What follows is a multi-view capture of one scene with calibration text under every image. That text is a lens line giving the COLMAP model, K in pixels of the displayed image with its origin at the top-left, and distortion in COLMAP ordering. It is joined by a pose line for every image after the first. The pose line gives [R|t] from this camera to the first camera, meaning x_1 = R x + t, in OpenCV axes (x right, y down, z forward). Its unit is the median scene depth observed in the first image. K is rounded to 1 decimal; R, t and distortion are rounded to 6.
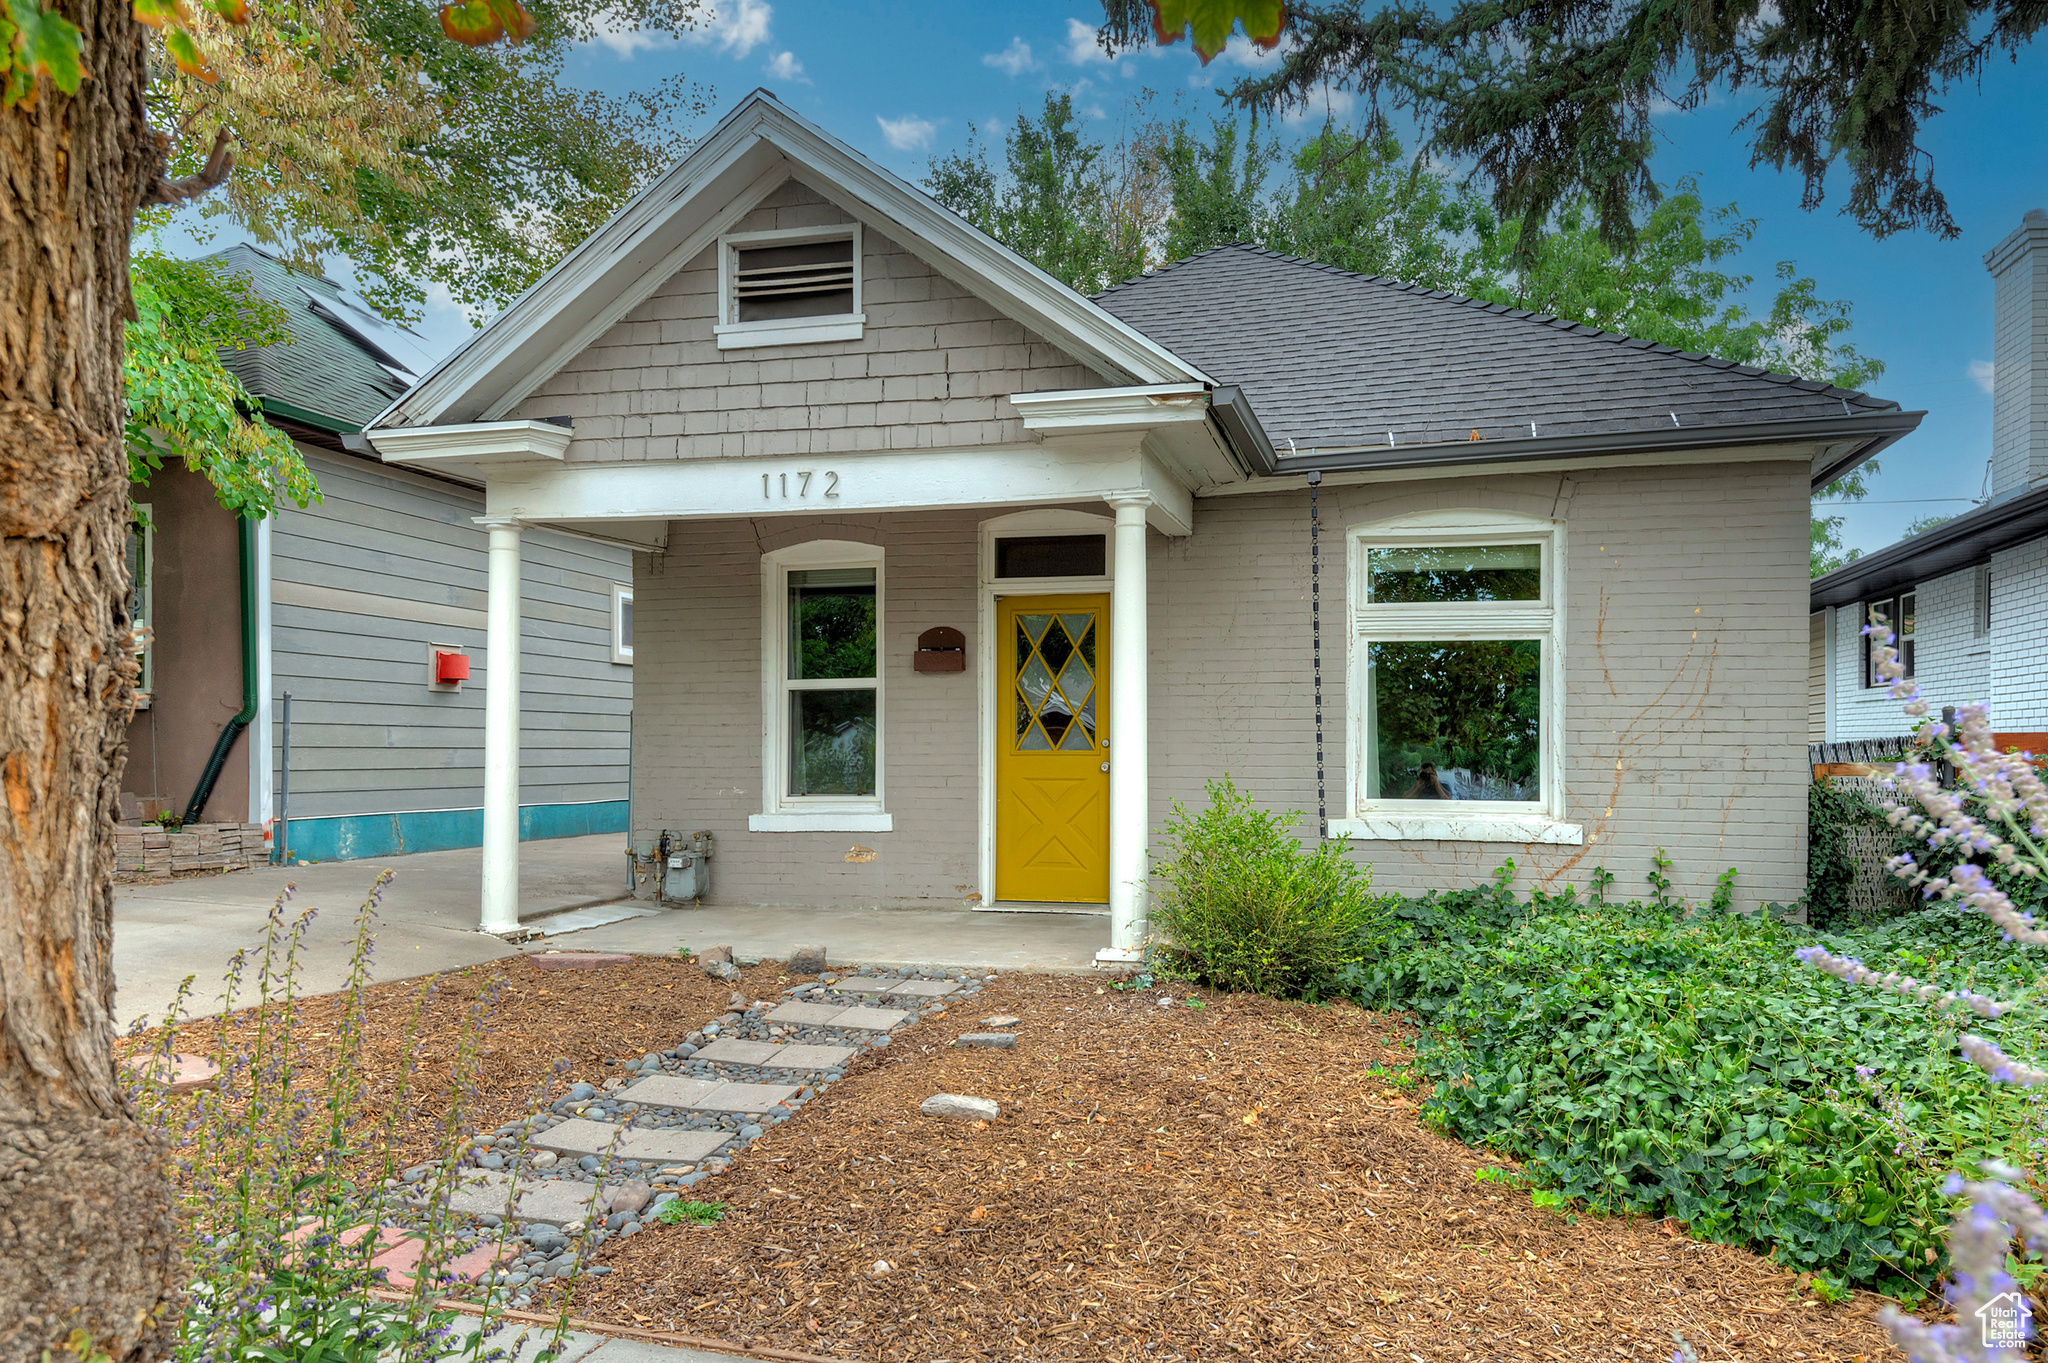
lens RADIAL K [[1402.8, 0, 1102.8], [0, 1402.8, 744.9], [0, 0, 1]] dist [0.020757, 0.006498]
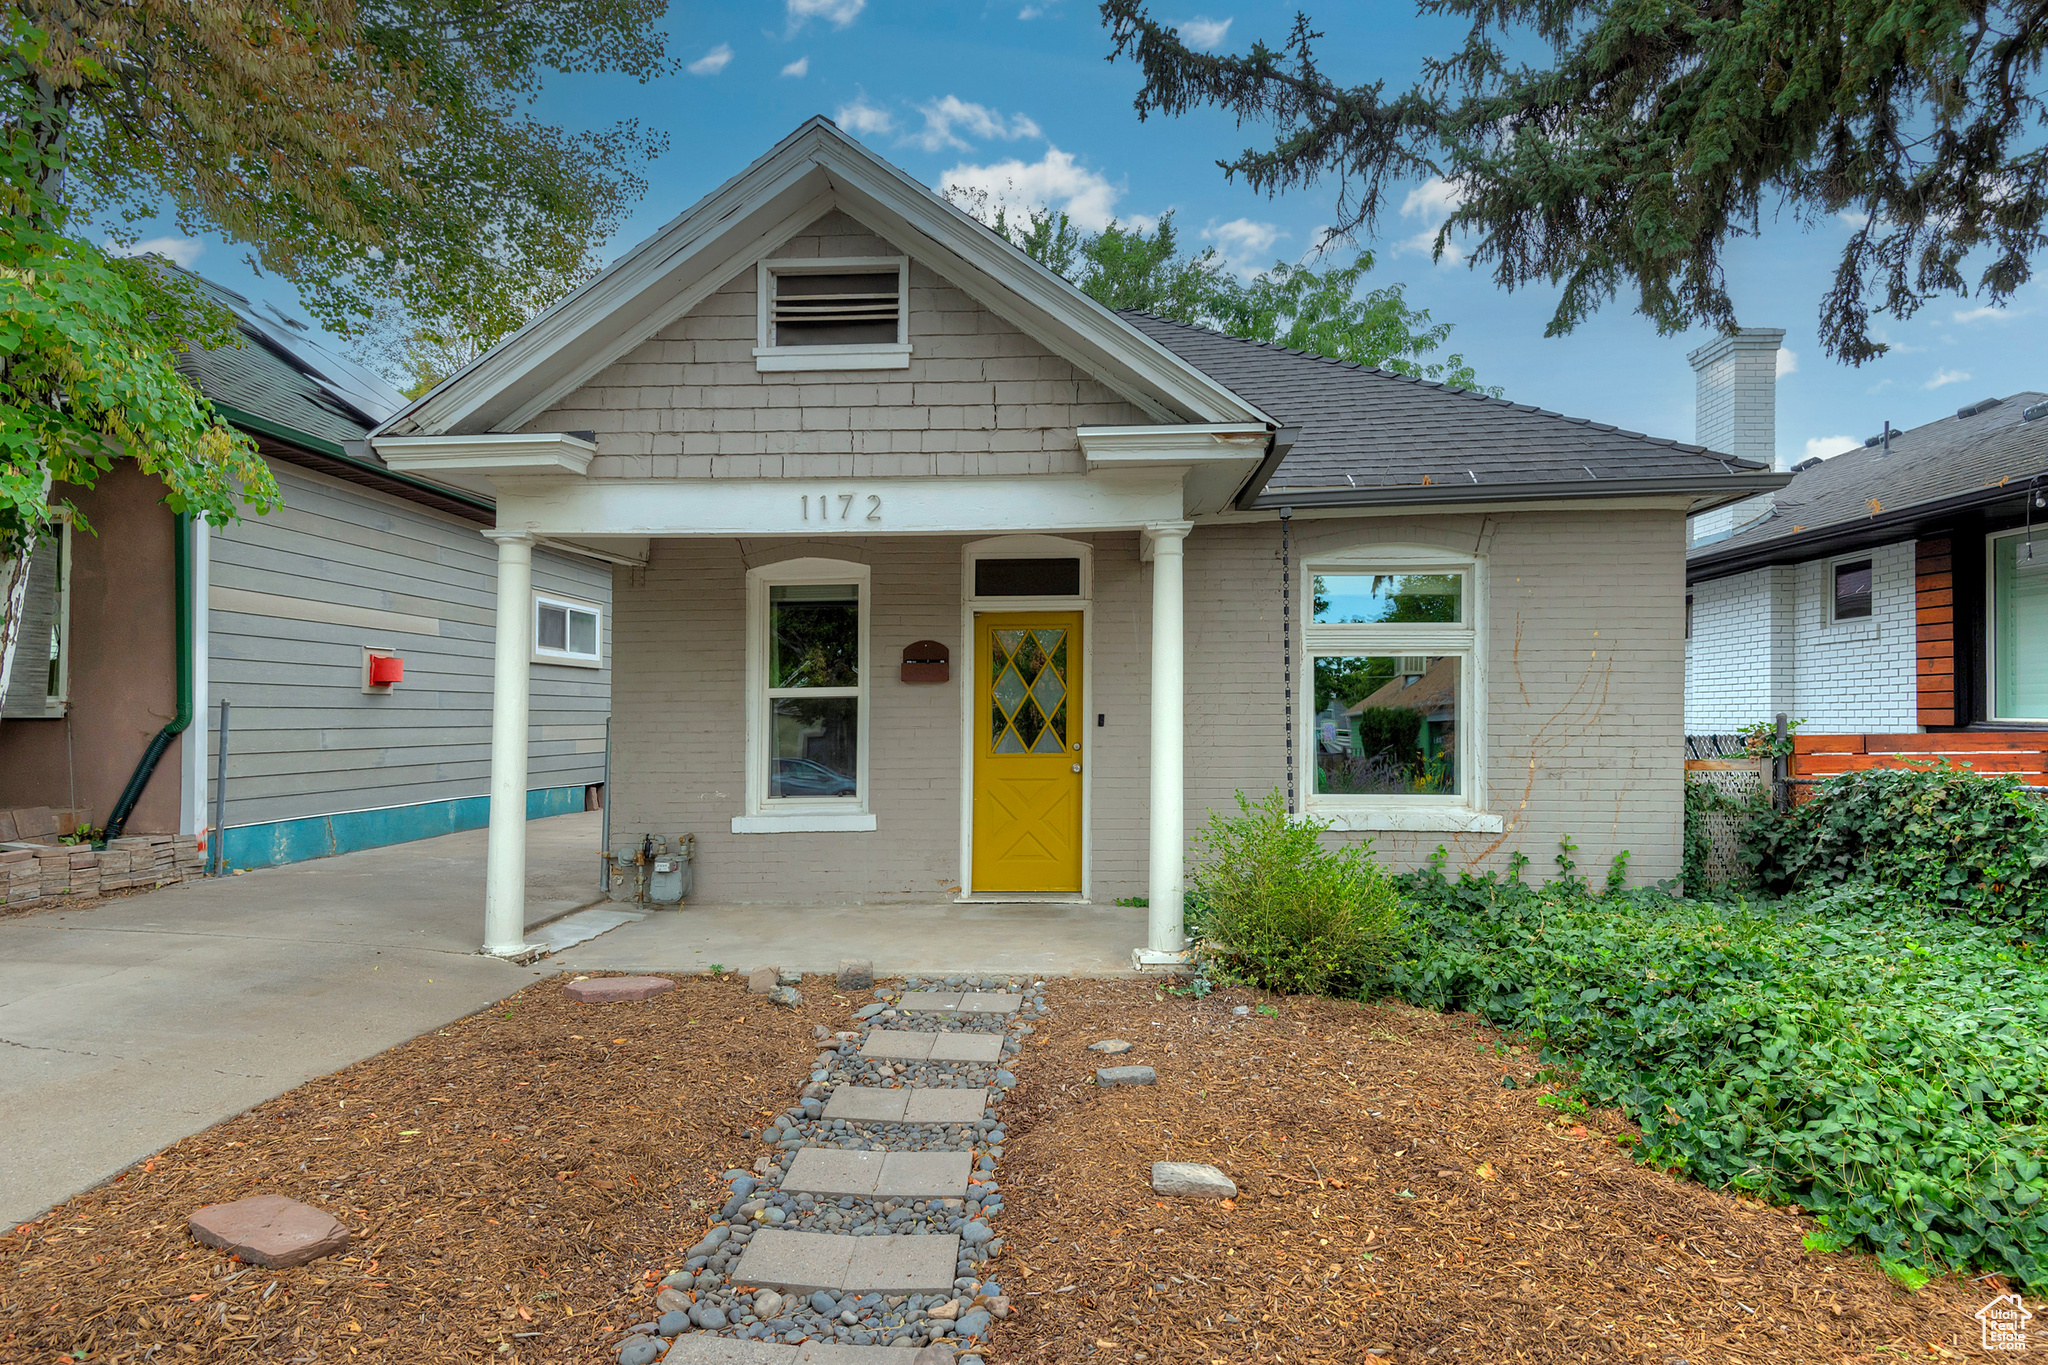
lens RADIAL K [[1098.7, 0, 1062.8], [0, 1098.7, 691.8], [0, 0, 1]] dist [0.020014, -0.008064]
pose [[0.982529, -0.003278, 0.186079, -0.191919], [0.006705, 0.999819, -0.017791, -0.032824], [-0.185987, 0.018728, 0.982374, 0.172850]]
